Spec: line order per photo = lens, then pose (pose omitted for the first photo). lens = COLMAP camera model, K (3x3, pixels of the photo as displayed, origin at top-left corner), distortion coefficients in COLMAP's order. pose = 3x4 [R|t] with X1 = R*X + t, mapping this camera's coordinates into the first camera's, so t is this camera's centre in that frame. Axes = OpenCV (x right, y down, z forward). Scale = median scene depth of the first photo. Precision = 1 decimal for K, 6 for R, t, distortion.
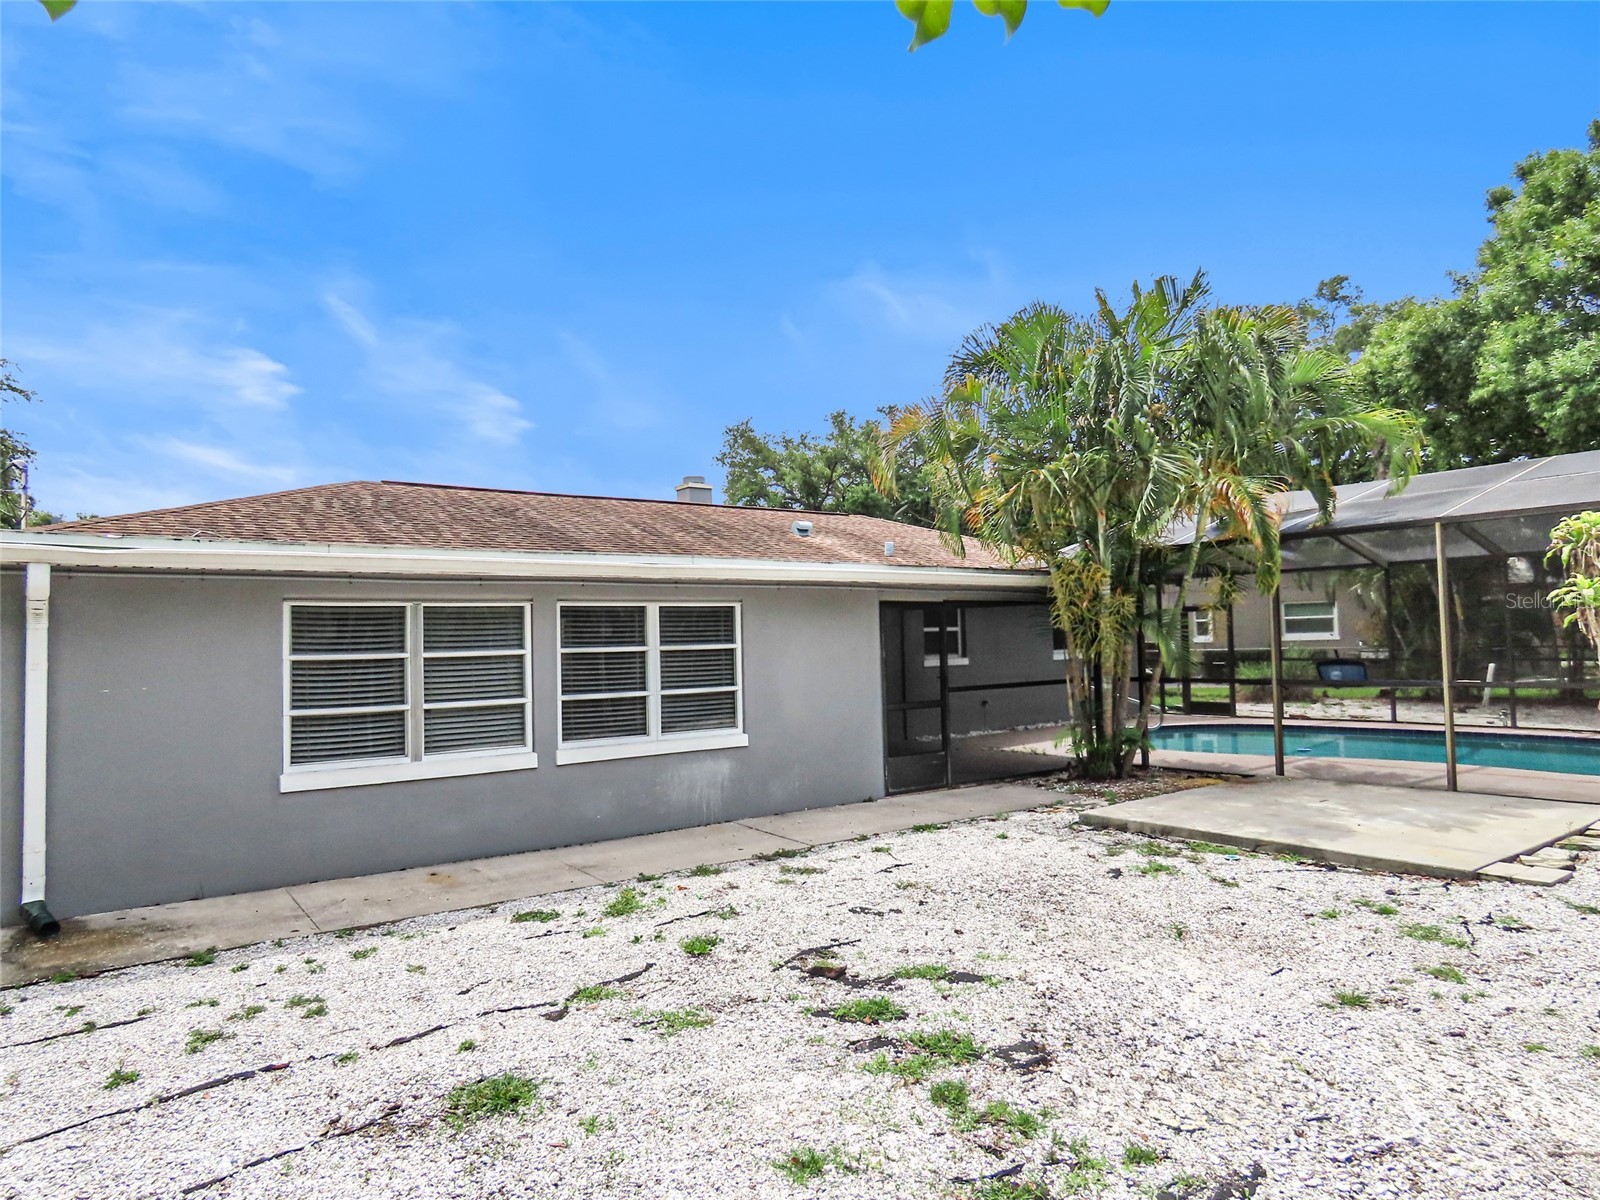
lens RADIAL K [[1003.0, 0, 802.6], [0, 1003.0, 601.1], [0, 0, 1]] dist [-0.007993, -0.003438]
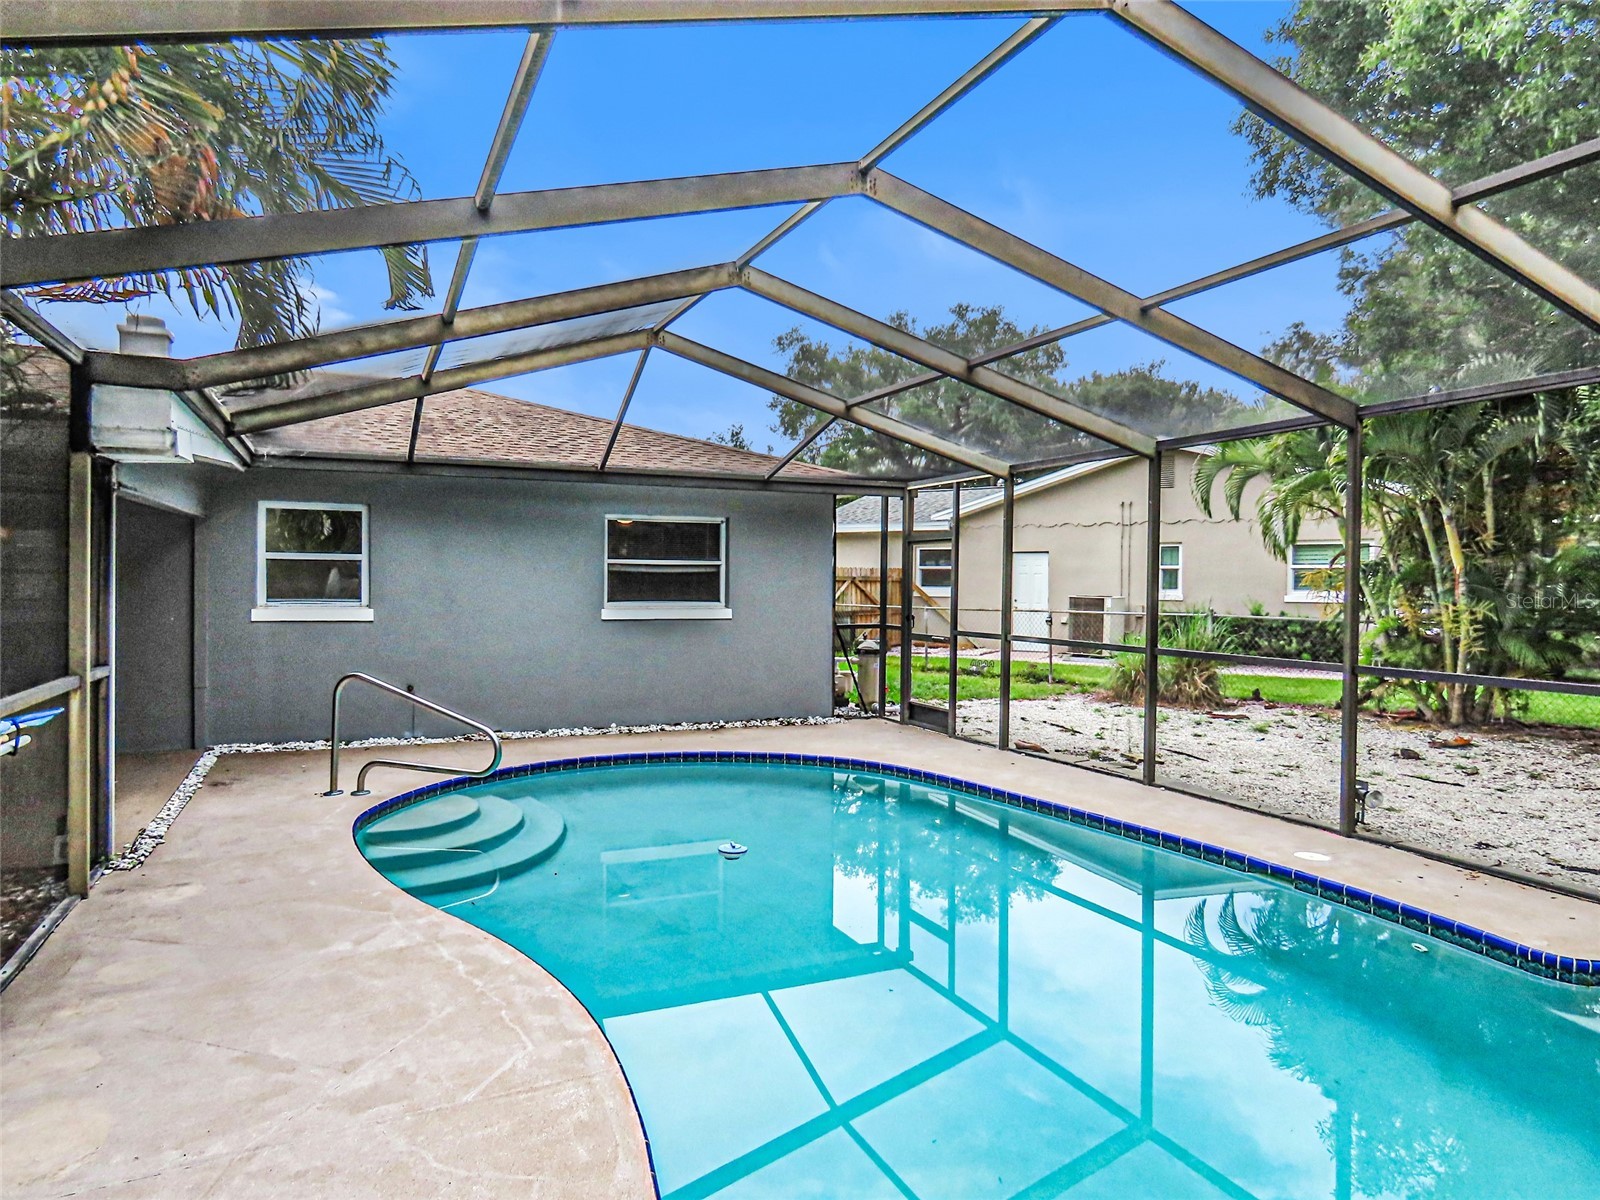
lens RADIAL K [[1003.0, 0, 799.8], [0, 1003.0, 601.3], [0, 0, 1]] dist [-0.007993, -0.003438]
pose [[0.973897, 0.039094, -0.223598, 0.582339], [-0.025165, 0.997580, 0.064812, 0.010281], [0.225591, -0.057493, 0.972524, 0.565730]]
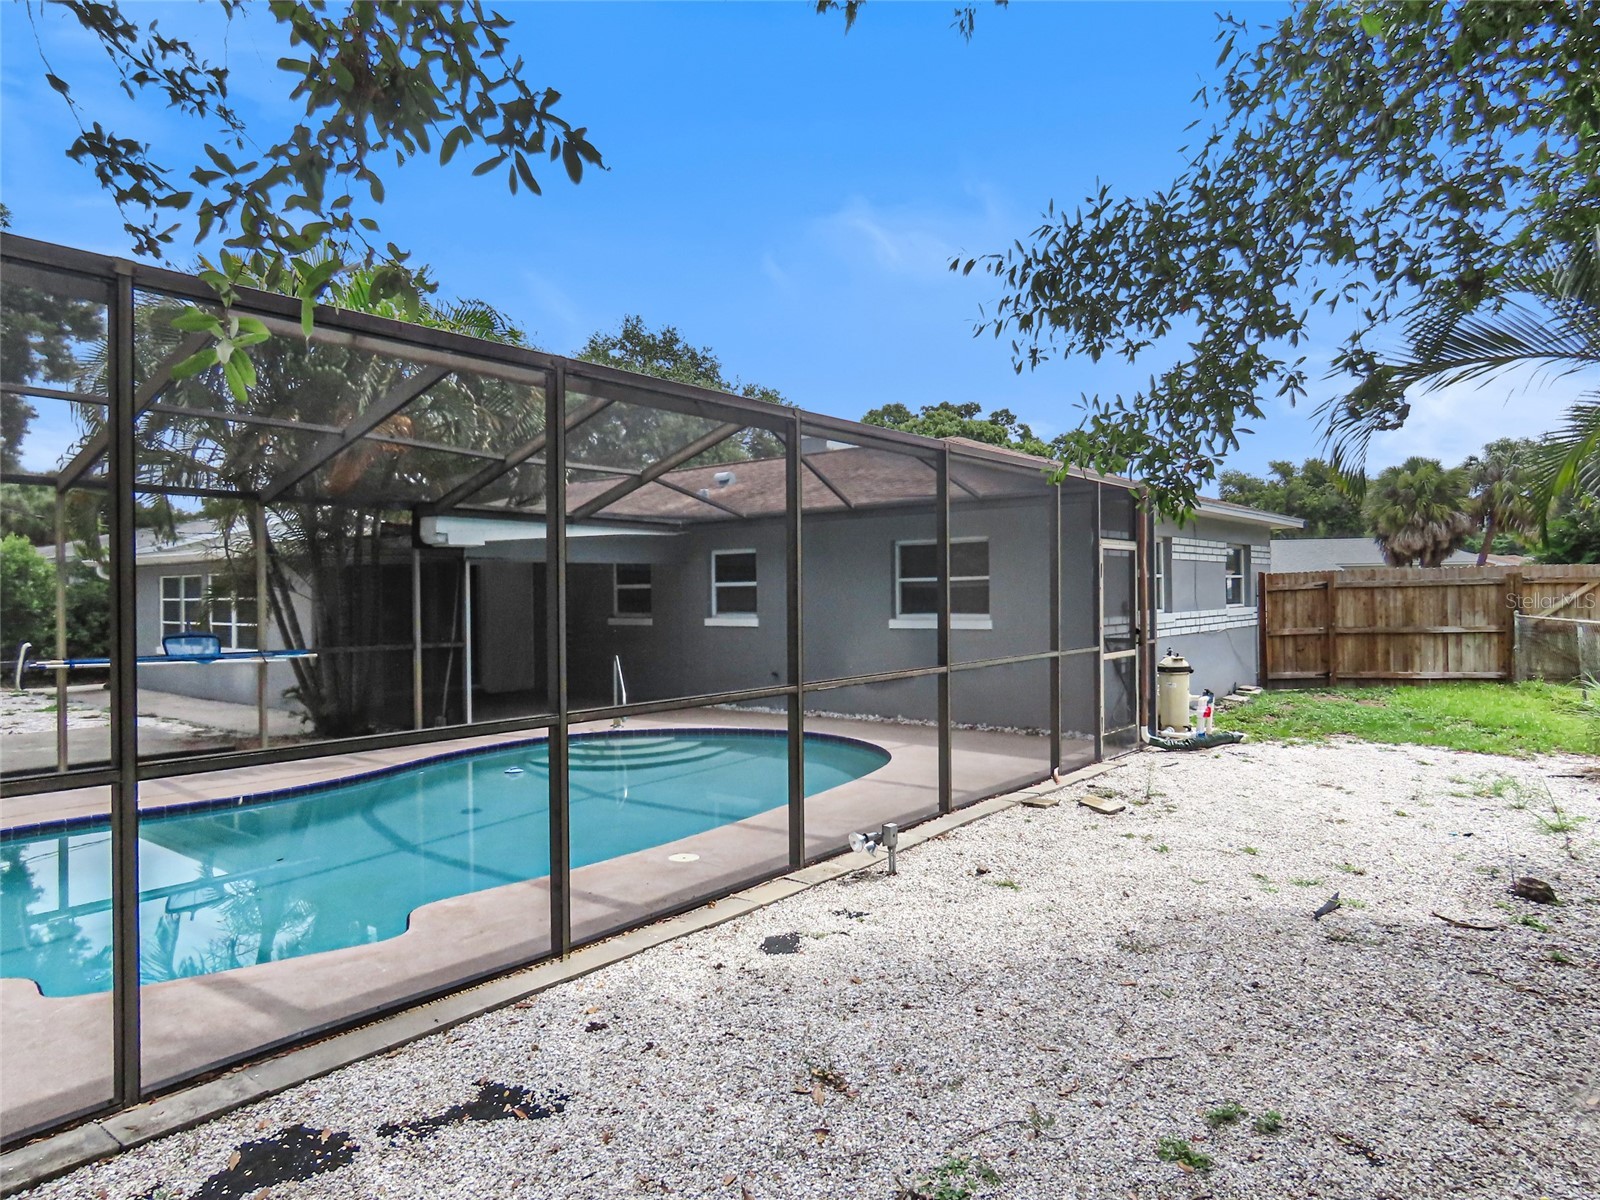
lens RADIAL K [[1003.0, 0, 802.1], [0, 1003.0, 598.7], [0, 0, 1]] dist [-0.007993, -0.003438]
pose [[0.249203, 0.023146, -0.968175, 1.135438], [0.047407, 0.998224, 0.036066, 0.012656], [0.967290, -0.054886, 0.247664, 0.962093]]
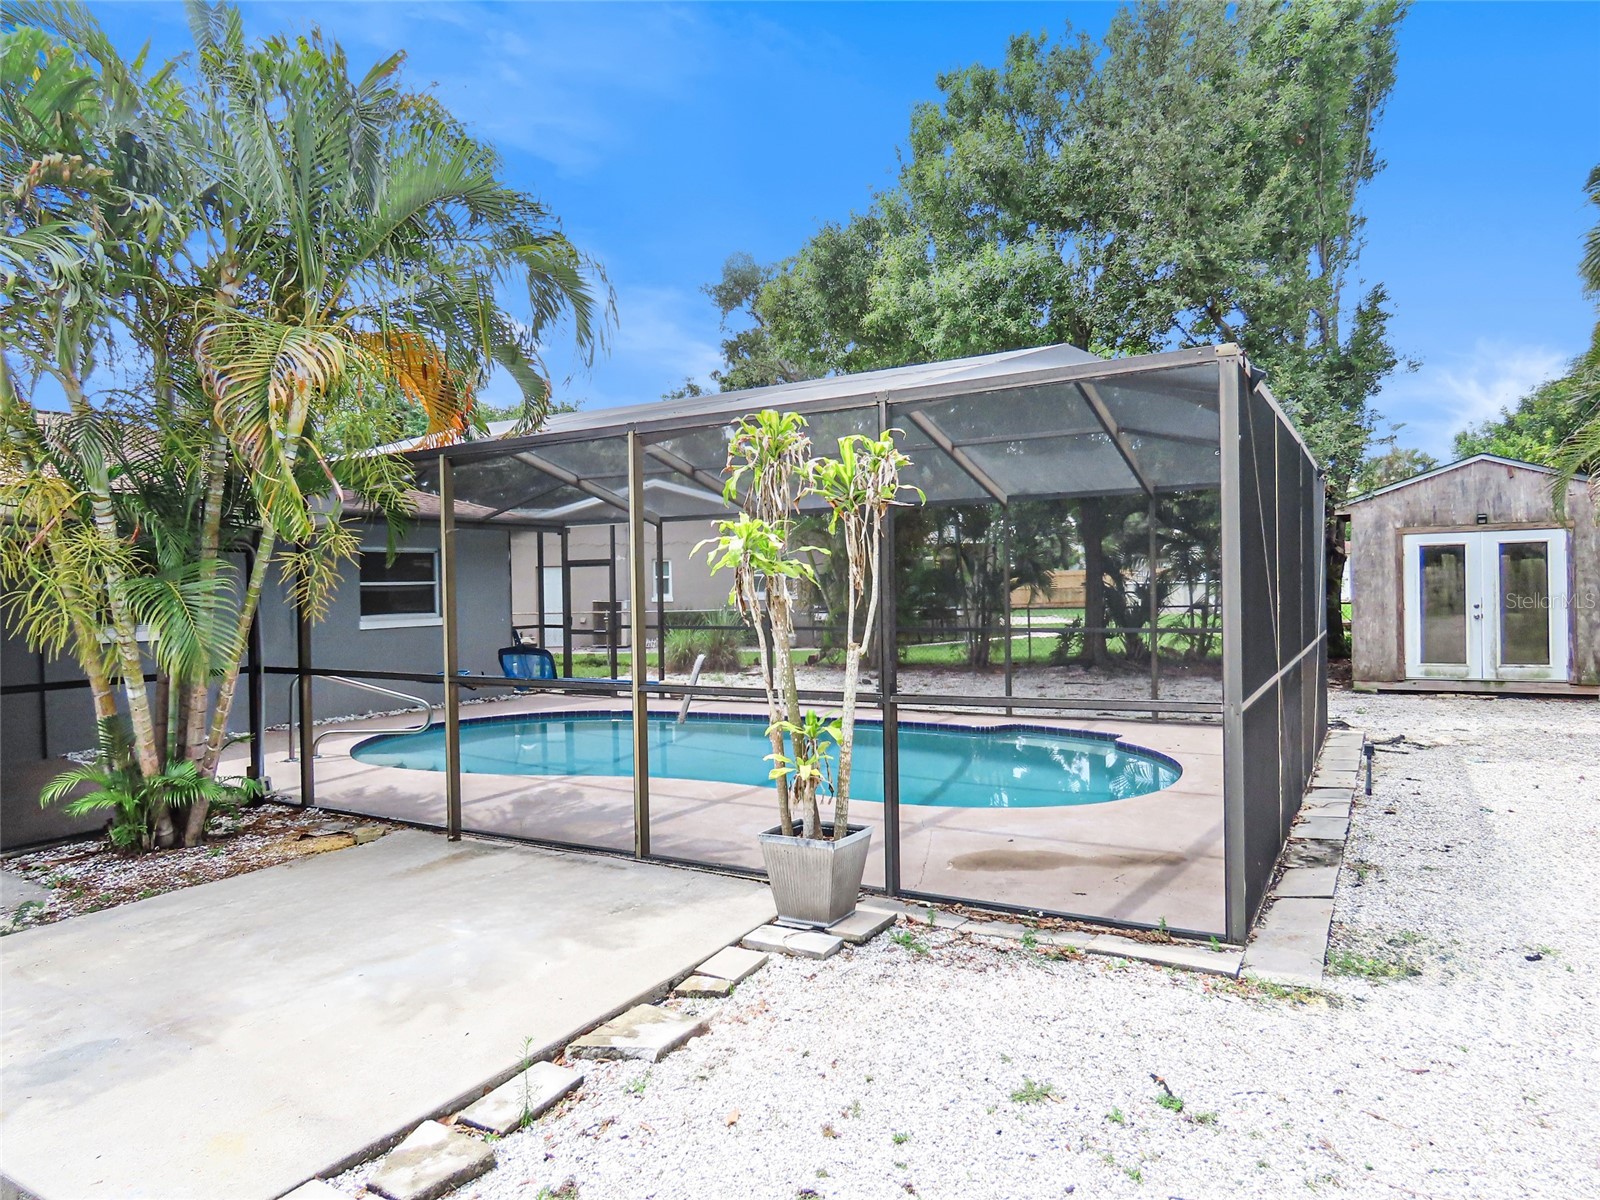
lens RADIAL K [[1003.0, 0, 794.8], [0, 1003.0, 603.2], [0, 0, 1]] dist [-0.007993, -0.003438]
pose [[0.925083, 0.004470, 0.379740, 0.293591], [-0.022873, 0.998771, 0.043964, -0.000562], [-0.379076, -0.049356, 0.924048, 0.221990]]
